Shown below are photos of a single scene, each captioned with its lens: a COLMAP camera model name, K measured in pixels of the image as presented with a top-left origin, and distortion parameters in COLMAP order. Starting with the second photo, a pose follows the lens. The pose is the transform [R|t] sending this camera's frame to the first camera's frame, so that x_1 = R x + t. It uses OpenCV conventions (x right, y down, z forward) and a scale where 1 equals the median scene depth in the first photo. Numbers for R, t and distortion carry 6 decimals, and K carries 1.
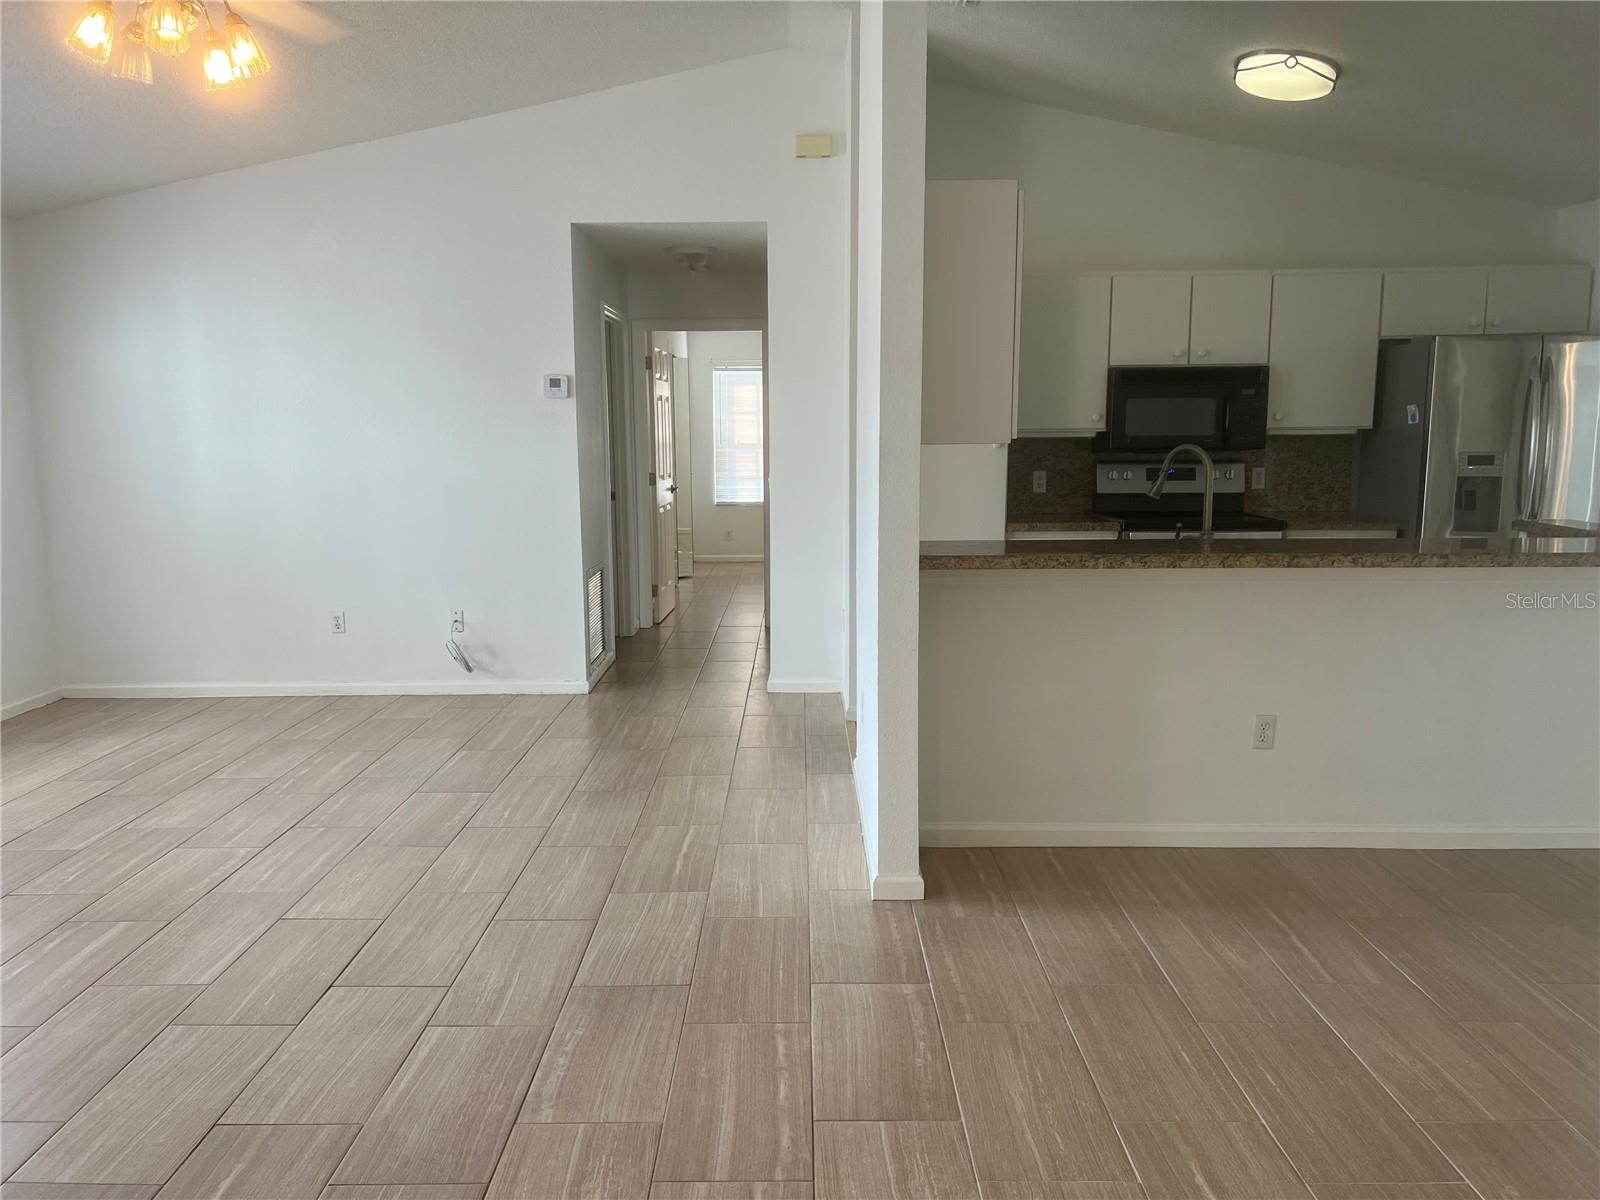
lens RADIAL K [[1195.5, 0, 791.0], [0, 1195.5, 607.3], [0, 0, 1]] dist [0.057825, -0.069882]
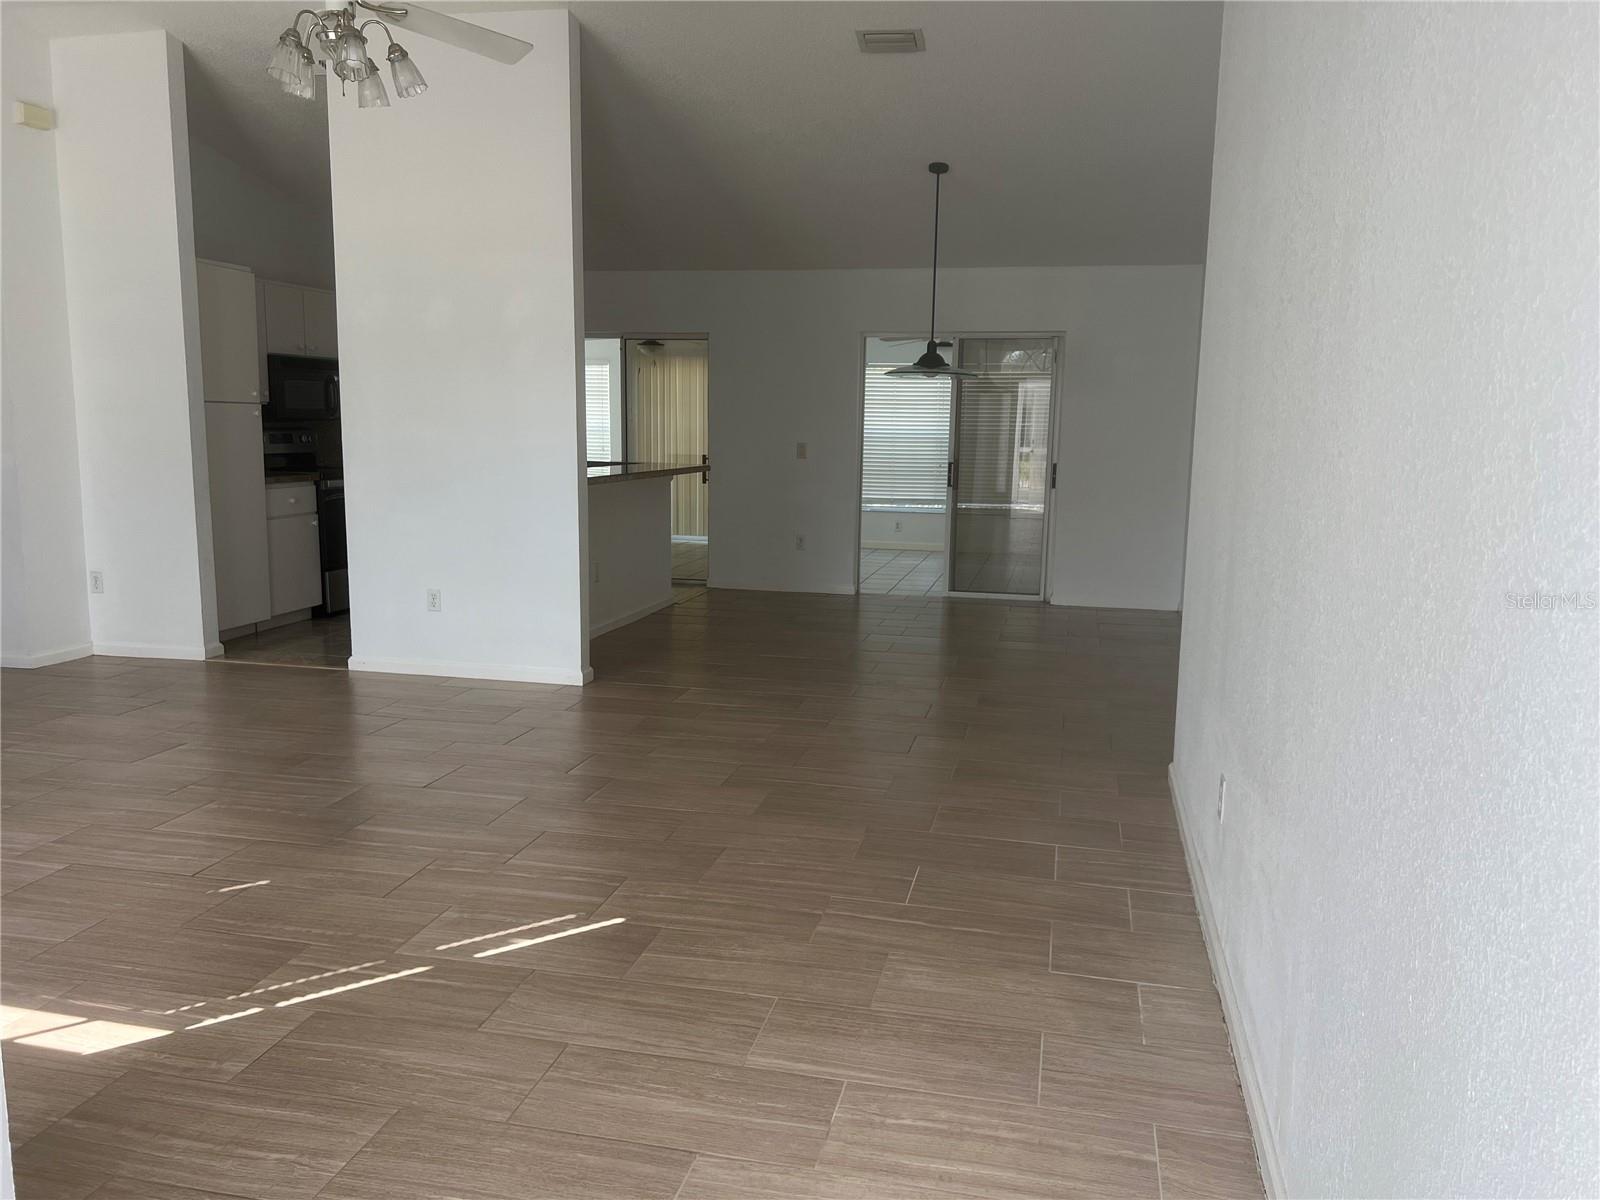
lens RADIAL K [[1195.5, 0, 811.3], [0, 1195.5, 594.1], [0, 0, 1]] dist [0.057825, -0.069882]
pose [[0.208960, -0.131651, 0.969022, -1.215677], [0.128097, 0.986044, 0.106341, -0.015686], [-0.969498, 0.101908, 0.222908, 0.251228]]
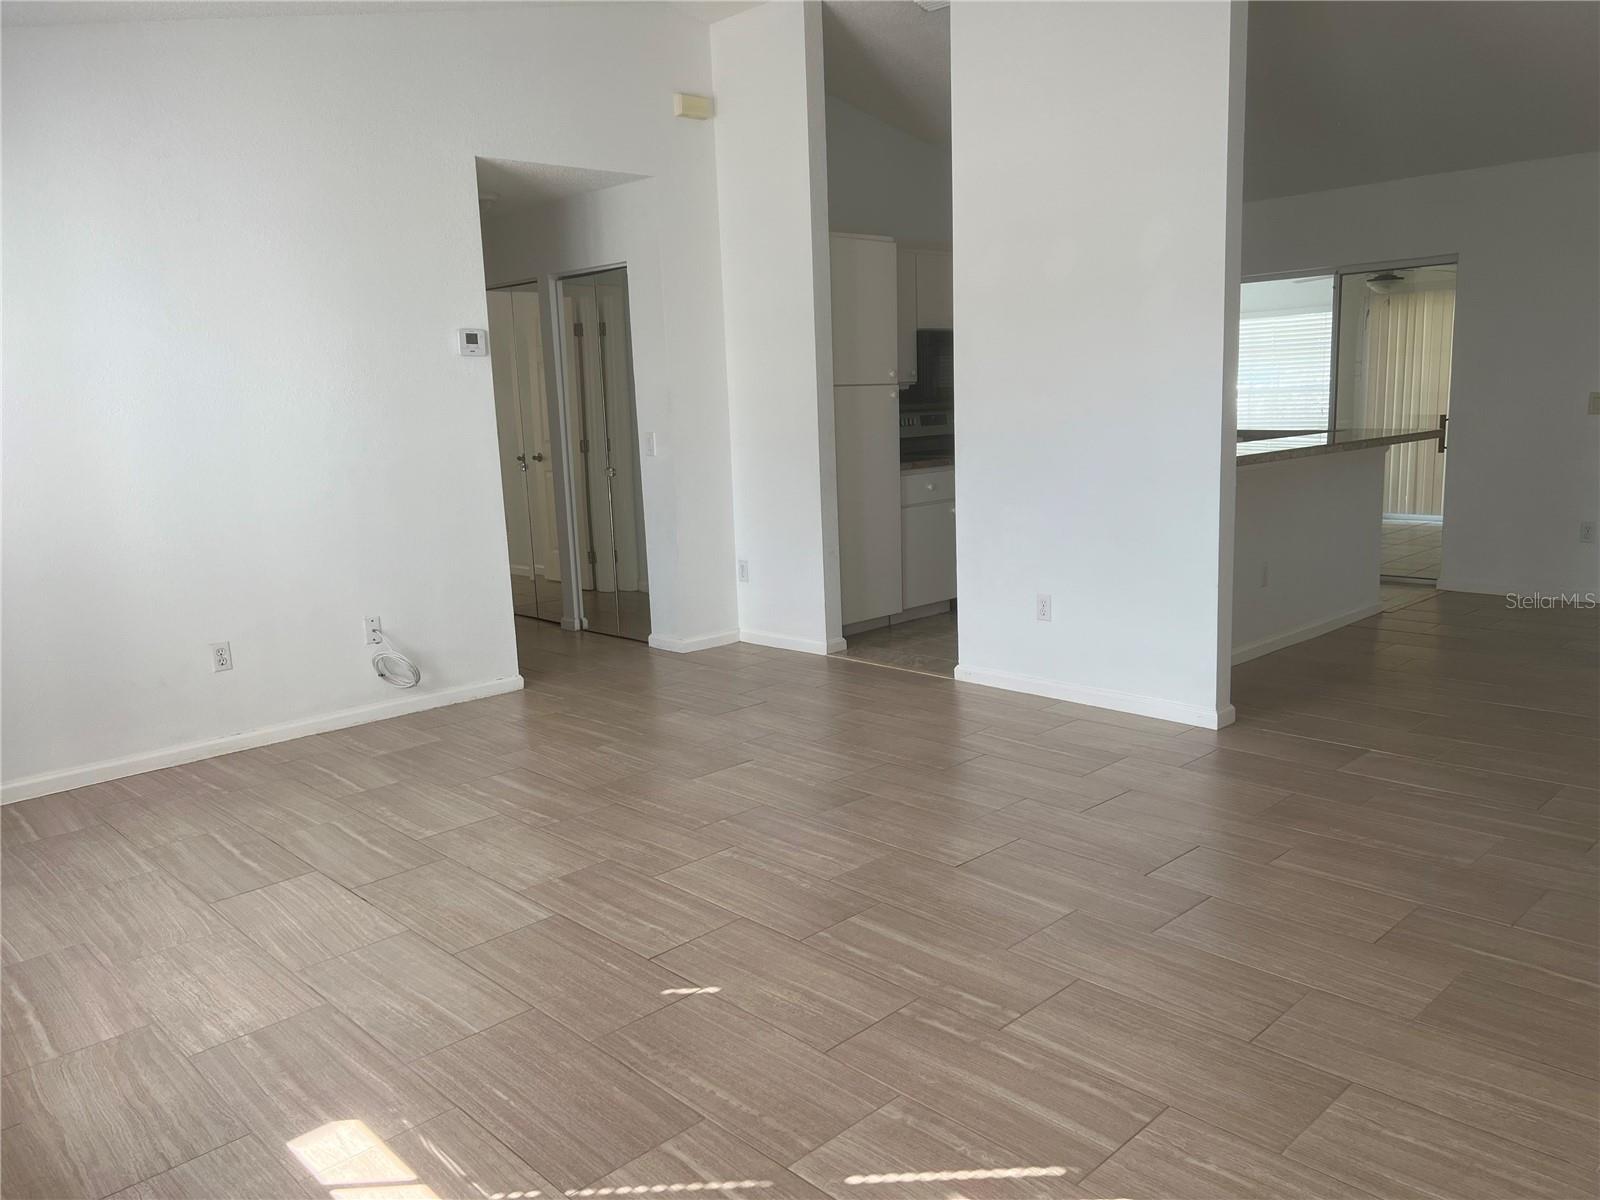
lens RADIAL K [[1195.5, 0, 809.1], [0, 1195.5, 614.0], [0, 0, 1]] dist [0.057825, -0.069882]
pose [[0.717342, -0.146411, 0.681164, -0.912104], [0.137368, 0.988201, 0.067742, -0.021422], [-0.683045, 0.044976, 0.728990, 0.290882]]
